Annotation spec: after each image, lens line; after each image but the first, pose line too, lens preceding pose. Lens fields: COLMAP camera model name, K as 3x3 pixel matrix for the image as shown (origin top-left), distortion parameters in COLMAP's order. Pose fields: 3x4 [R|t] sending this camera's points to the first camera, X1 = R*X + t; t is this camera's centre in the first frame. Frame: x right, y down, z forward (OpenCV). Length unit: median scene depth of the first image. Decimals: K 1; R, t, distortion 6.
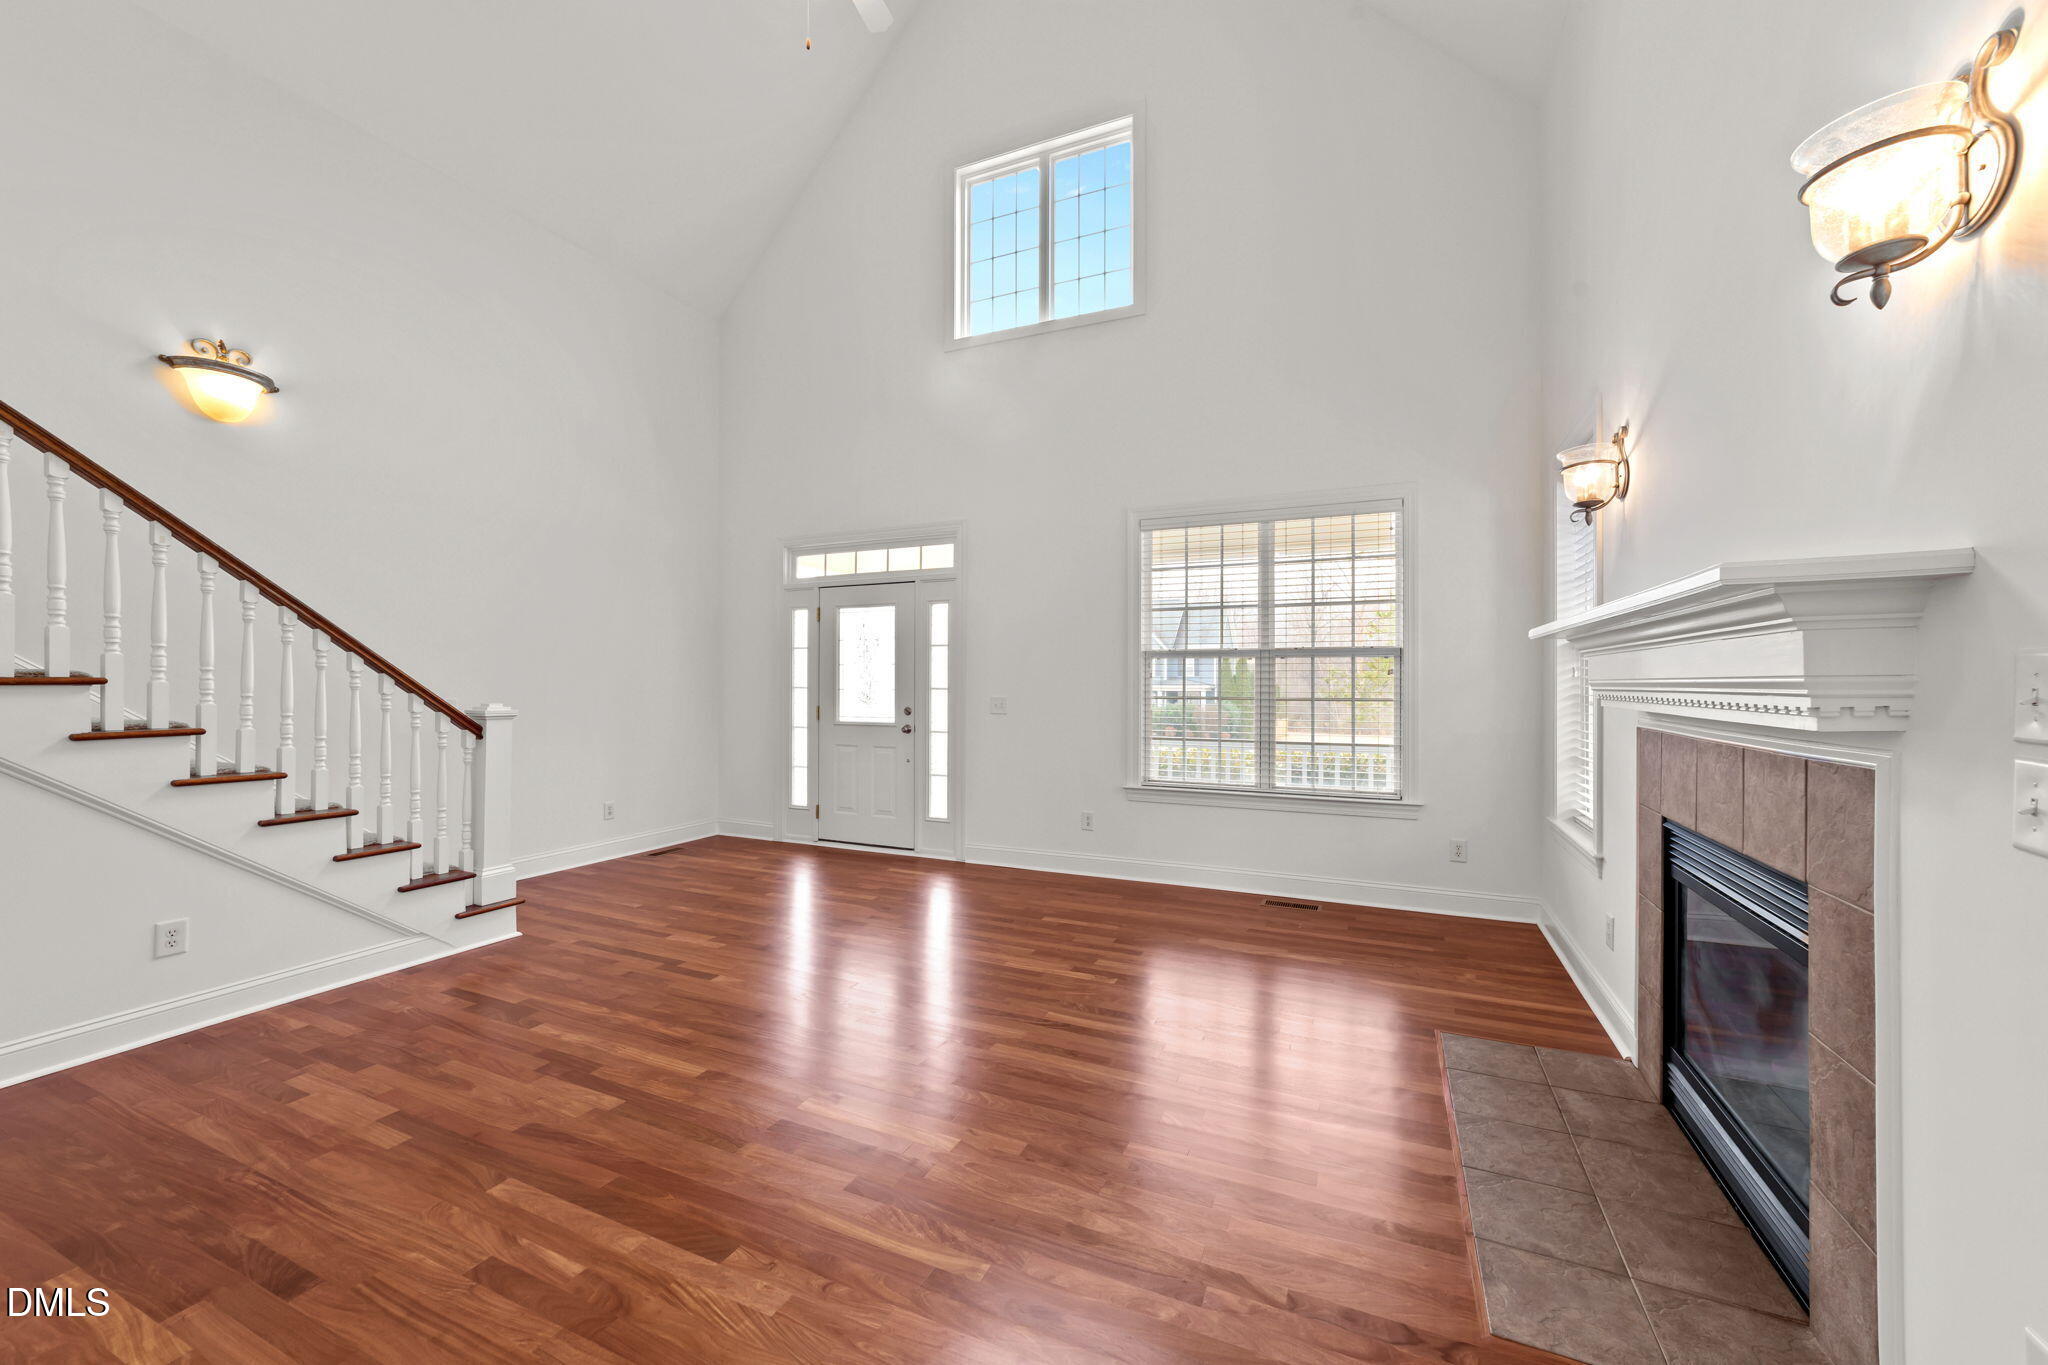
lens RADIAL K [[782.6, 0, 1033.7], [0, 782.6, 682.9], [0, 0, 1]] dist [-0.015970, 0.003366]
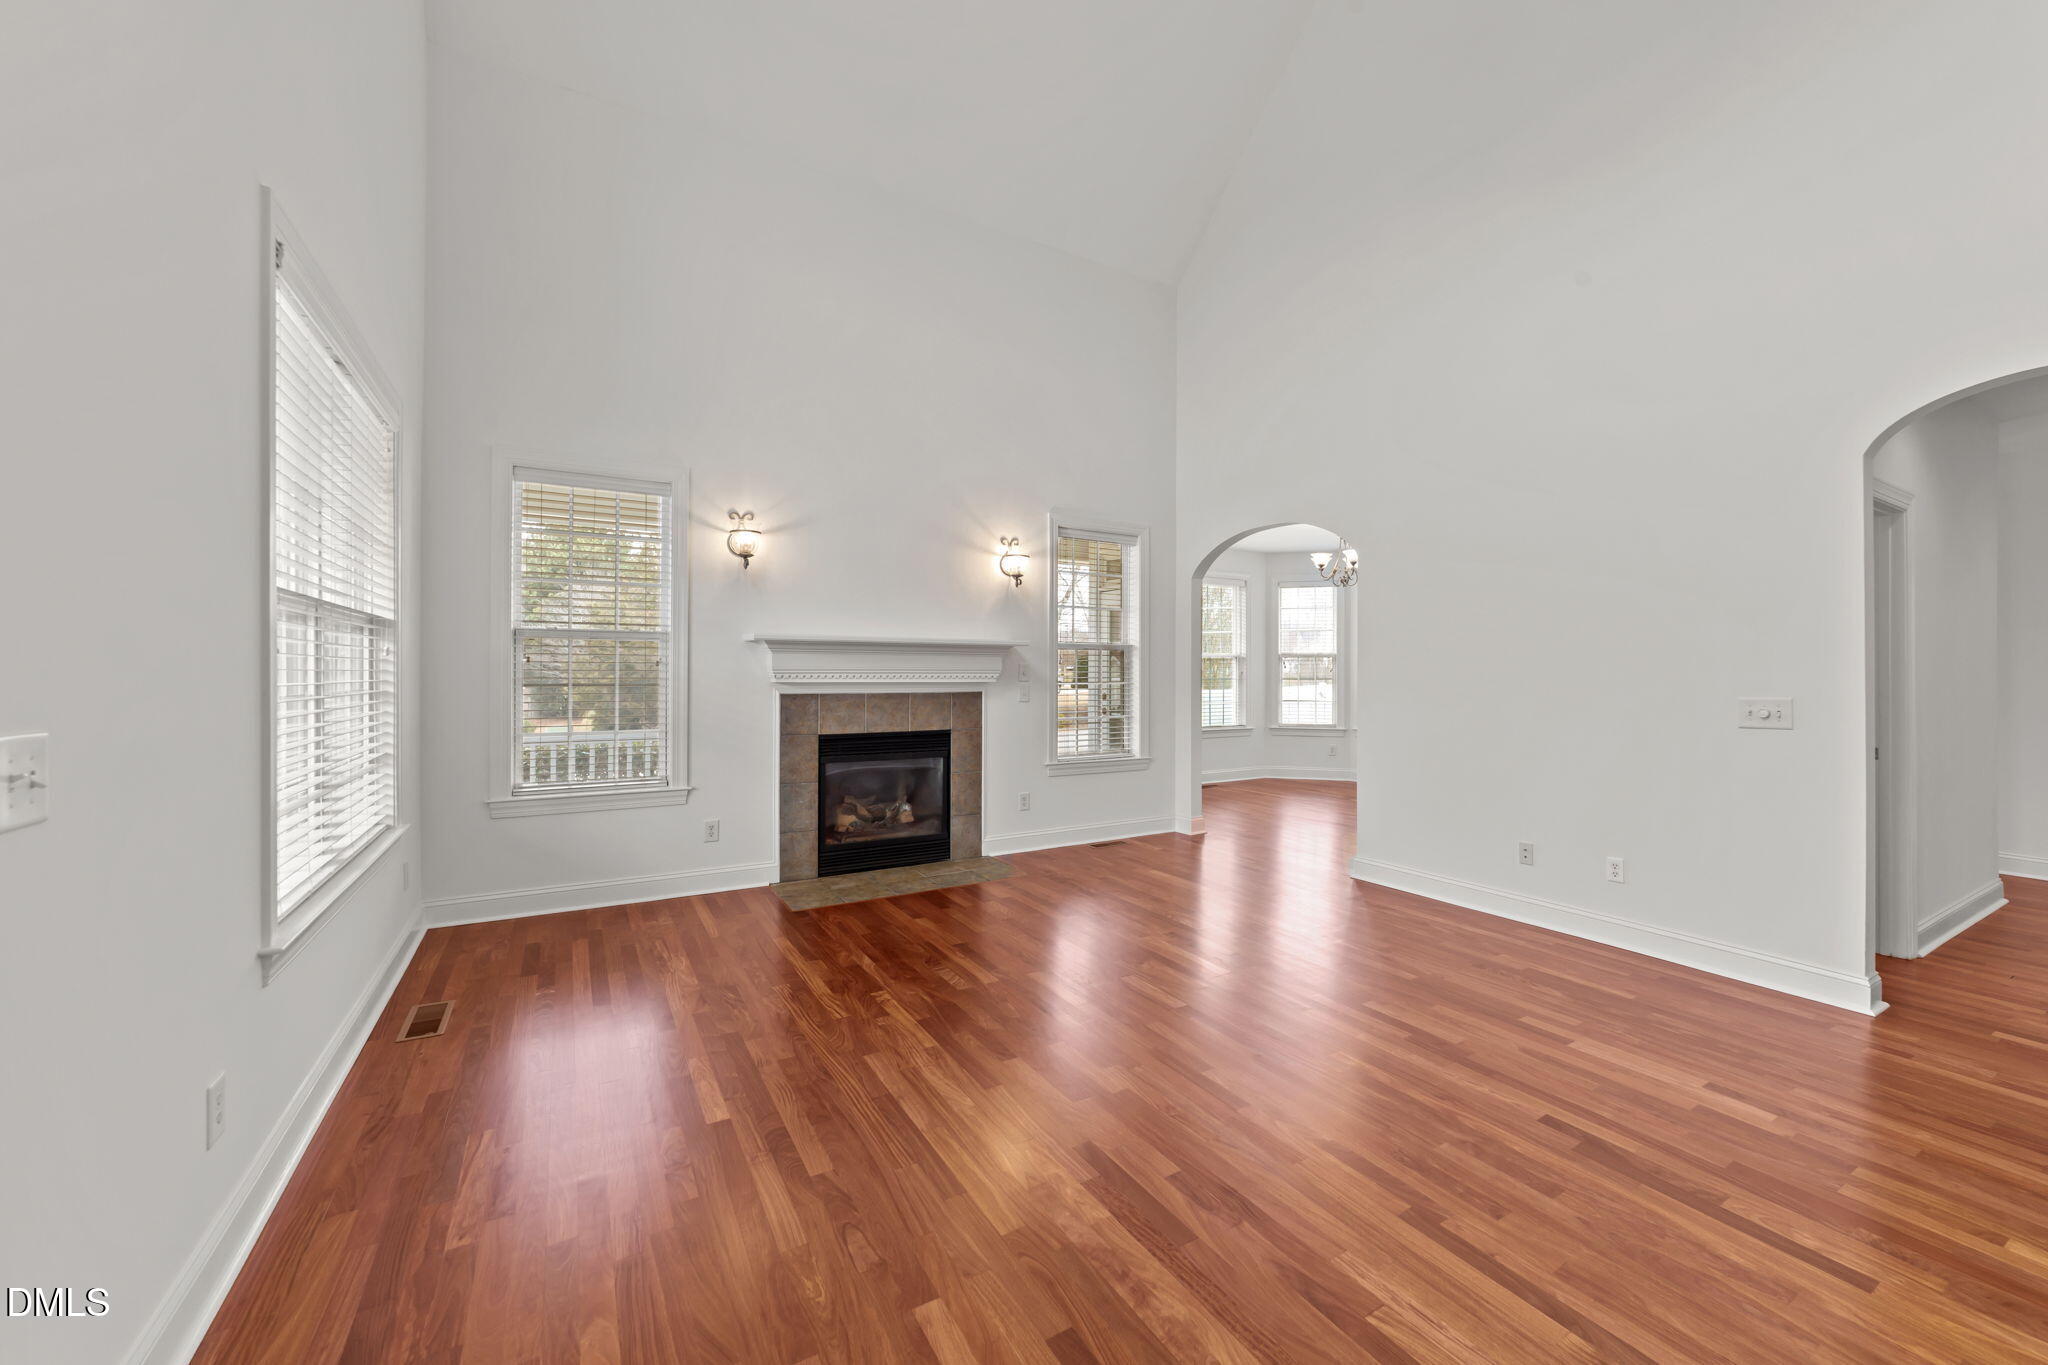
lens RADIAL K [[782.6, 0, 1035.4], [0, 782.6, 676.5], [0, 0, 1]] dist [-0.015970, 0.003366]
pose [[-0.817616, -0.008738, 0.575698, -0.526123], [-0.005152, 0.999956, 0.007861, 0.001262], [-0.575741, 0.003461, -0.817625, 1.505553]]
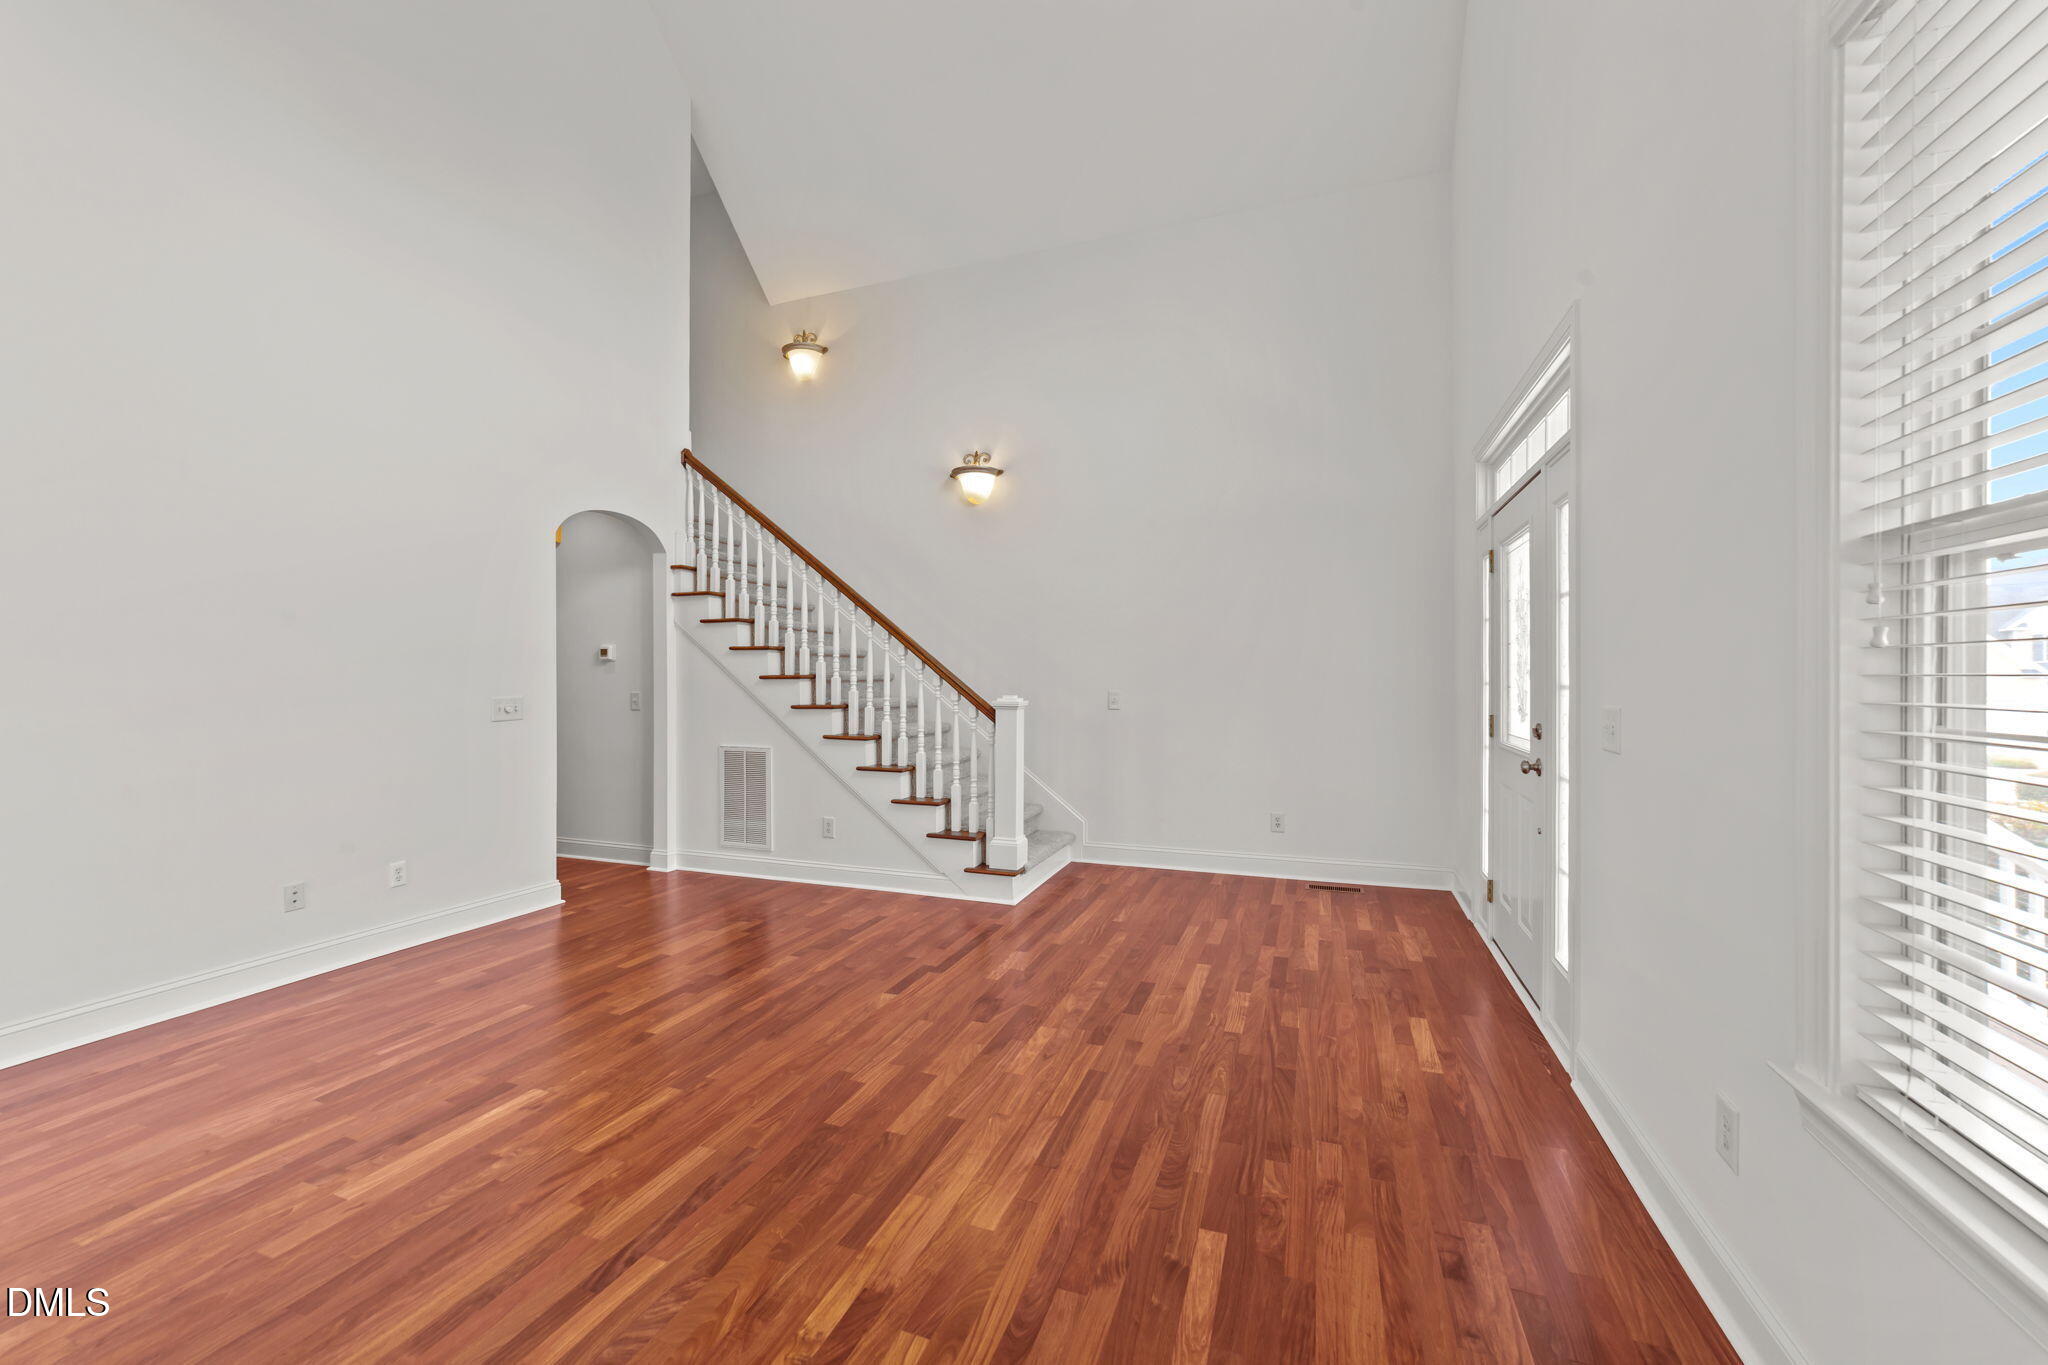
lens RADIAL K [[782.6, 0, 1034.3], [0, 782.6, 682.4], [0, 0, 1]] dist [-0.015970, 0.003366]
pose [[0.075178, 0.001805, -0.997169, 0.488454], [0.000892, 0.999998, 0.001877, 0.004457], [0.997170, -0.001031, 0.075176, 1.010495]]
